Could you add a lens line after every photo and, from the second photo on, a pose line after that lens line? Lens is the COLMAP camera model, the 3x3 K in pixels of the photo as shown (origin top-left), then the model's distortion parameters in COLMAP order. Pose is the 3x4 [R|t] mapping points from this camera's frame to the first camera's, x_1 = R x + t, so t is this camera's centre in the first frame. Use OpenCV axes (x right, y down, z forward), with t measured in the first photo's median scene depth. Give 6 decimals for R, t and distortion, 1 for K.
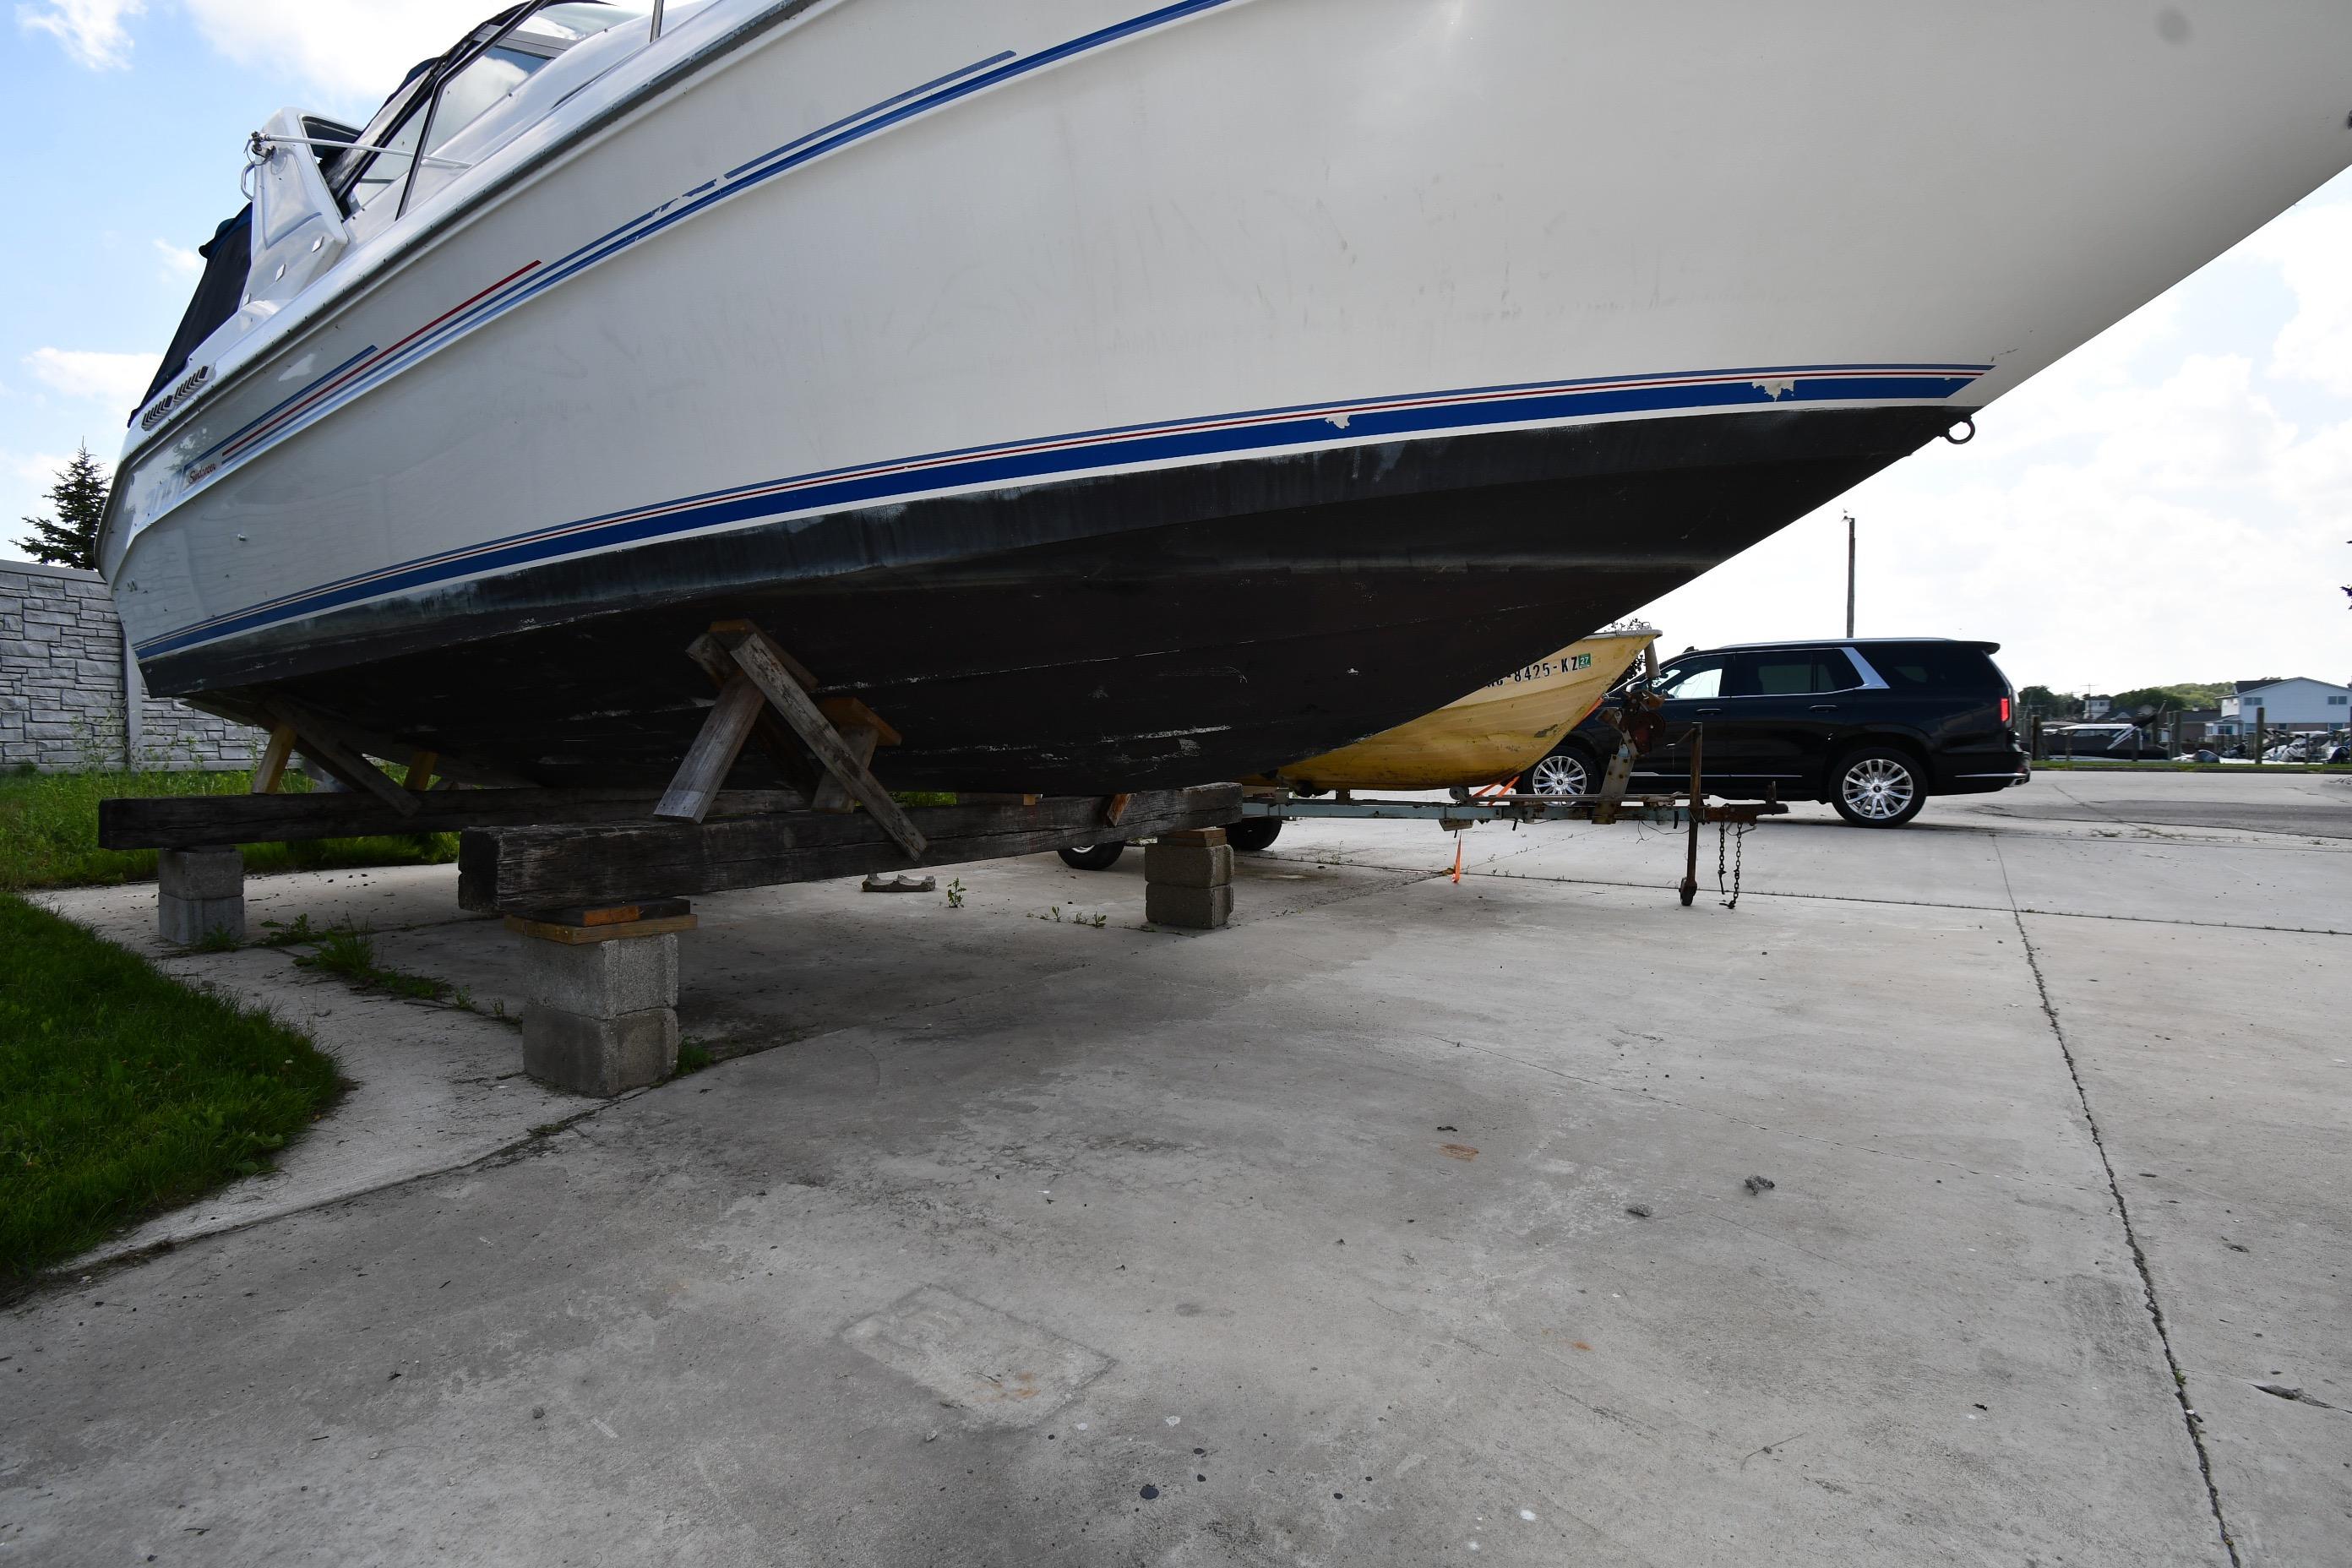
lens RADIAL K [[1044.6, 0, 1181.2], [0, 1044.6, 787.2], [0, 0, 1]] dist [0.007772, -0.017080]
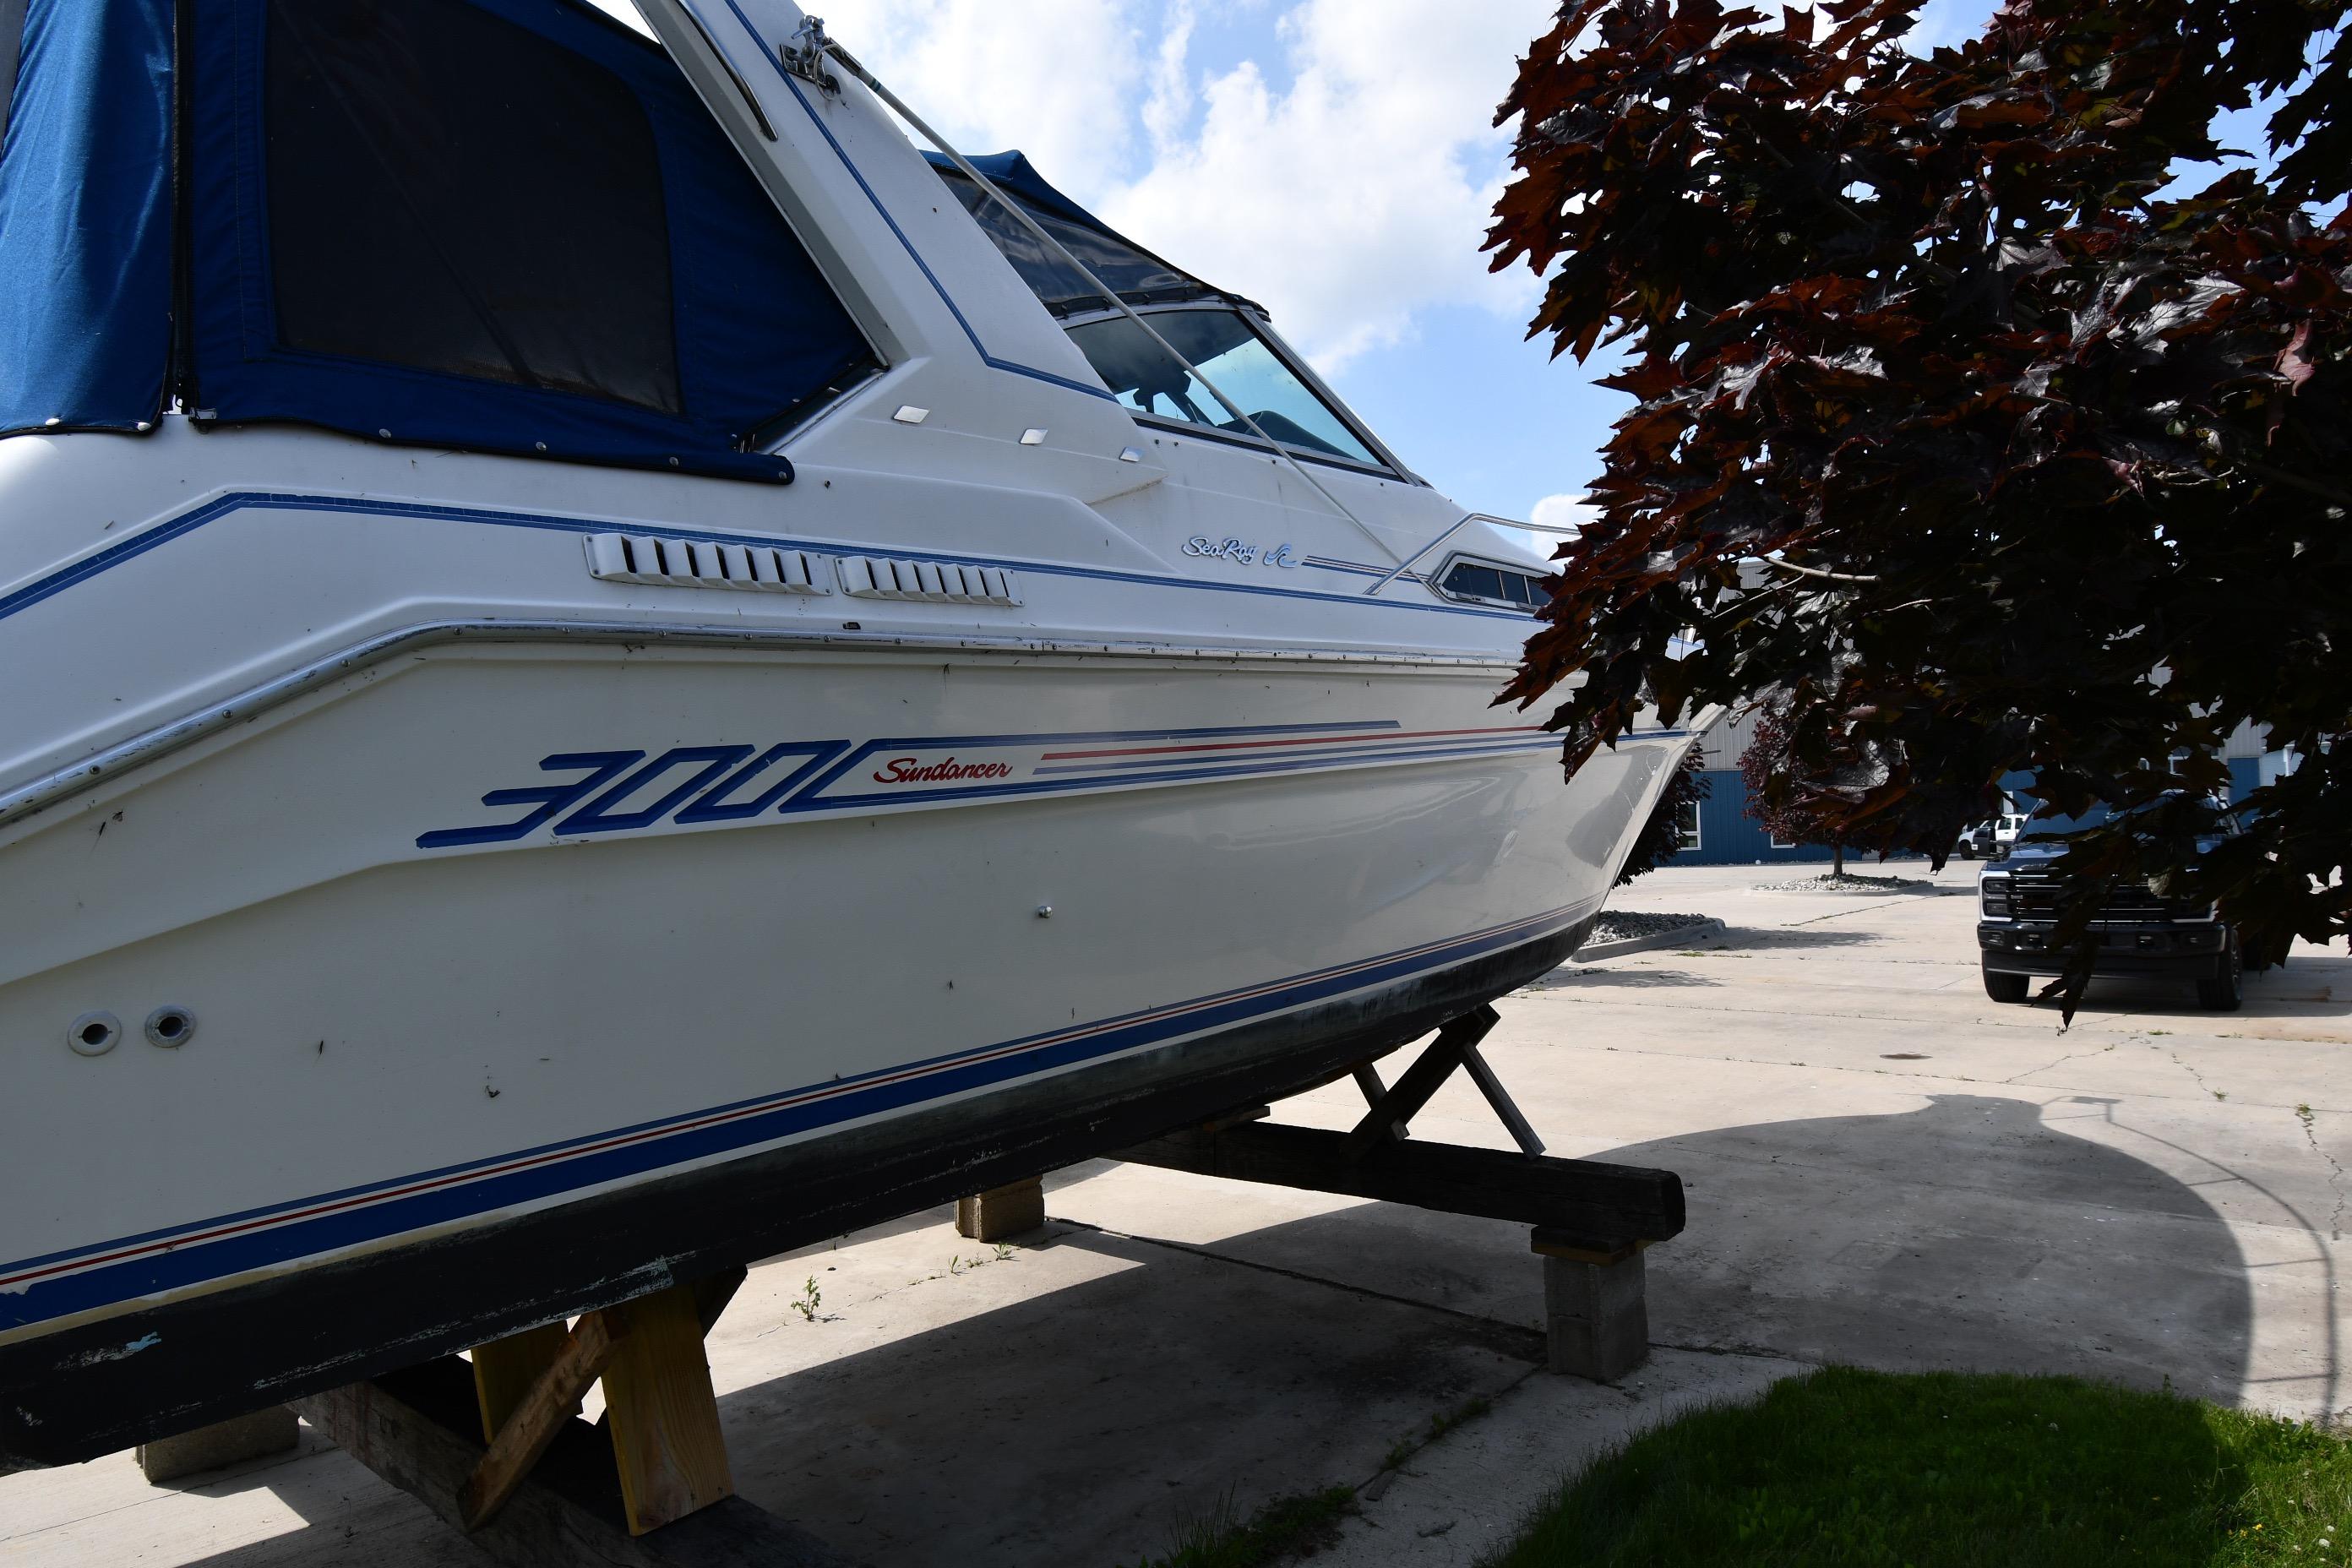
lens RADIAL K [[1337.7, 0, 1170.1], [0, 1337.7, 790.5], [0, 0, 1]] dist [-0.007383, -0.000582]
pose [[0.164126, 0.028374, 0.986031, -1.850414], [0.066724, 0.996978, -0.039795, -0.320868], [-0.984180, 0.072323, 0.161737, 0.970488]]
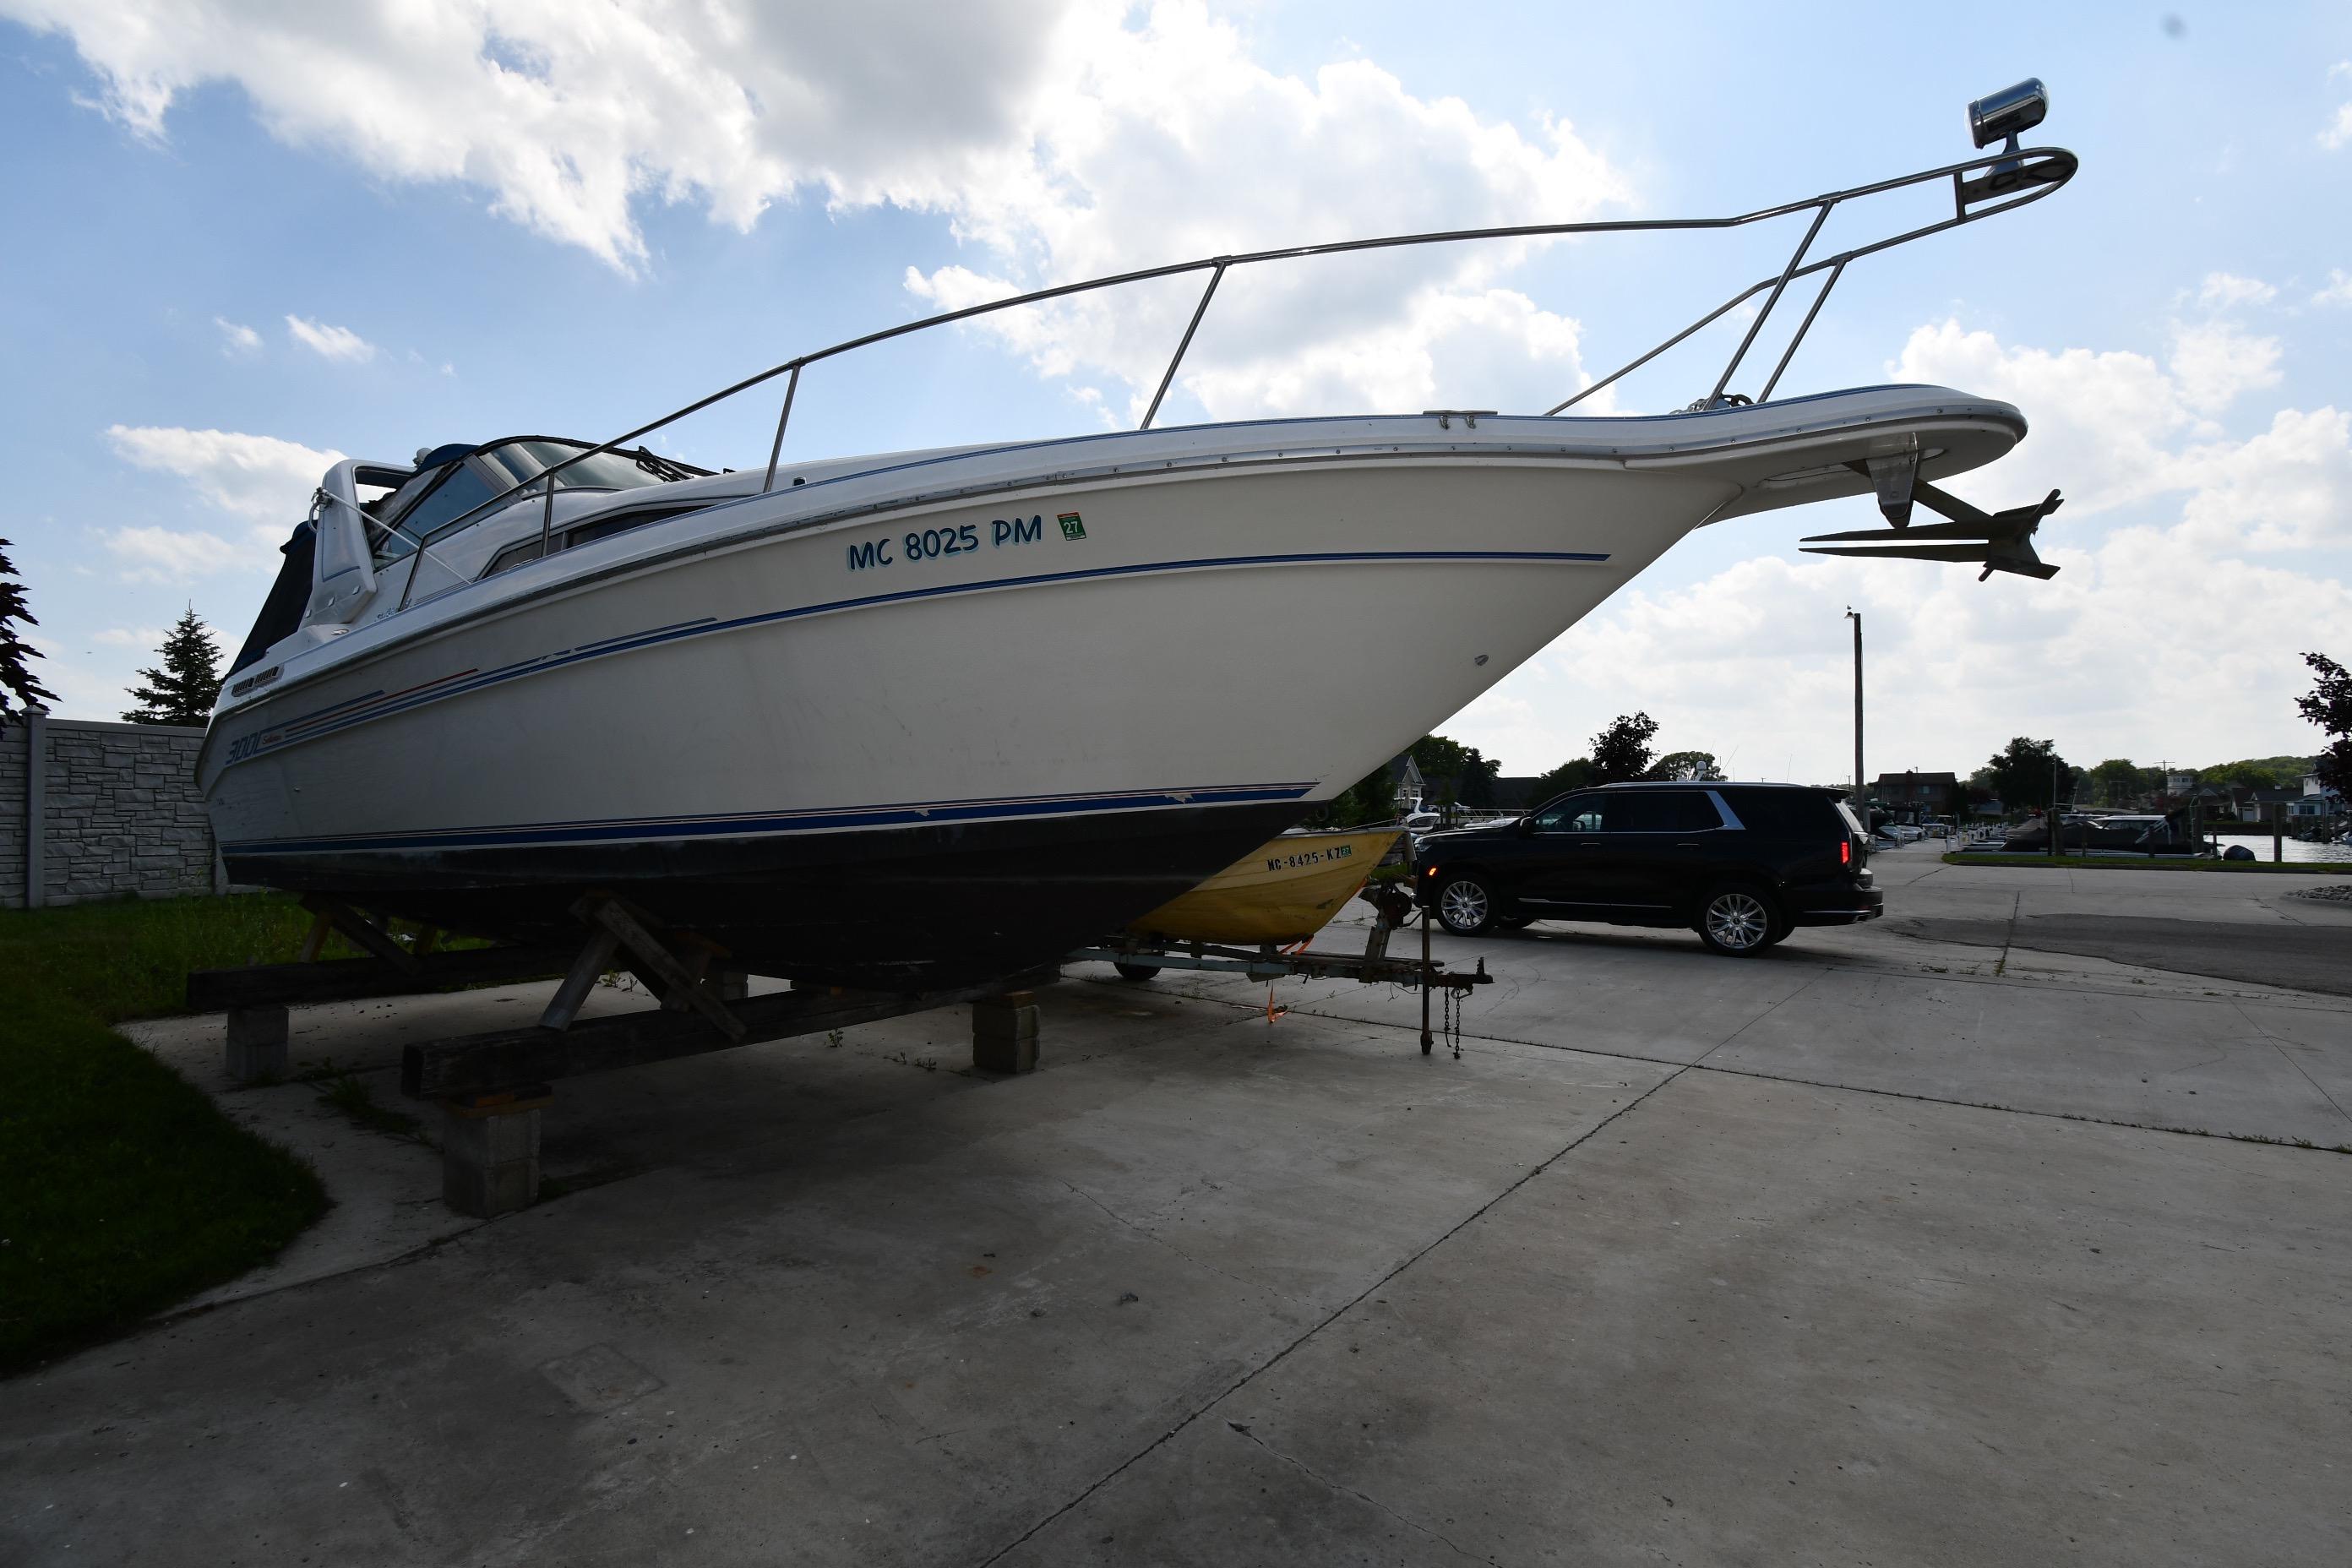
lens RADIAL K [[1044.6, 0, 1176.9], [0, 1044.6, 795.7], [0, 0, 1]] dist [0.007772, -0.017080]
pose [[0.998807, 0.004585, -0.048617, 0.415948], [-0.007529, 0.998136, -0.060558, -0.185327], [0.048249, 0.060852, 0.996980, -0.408175]]
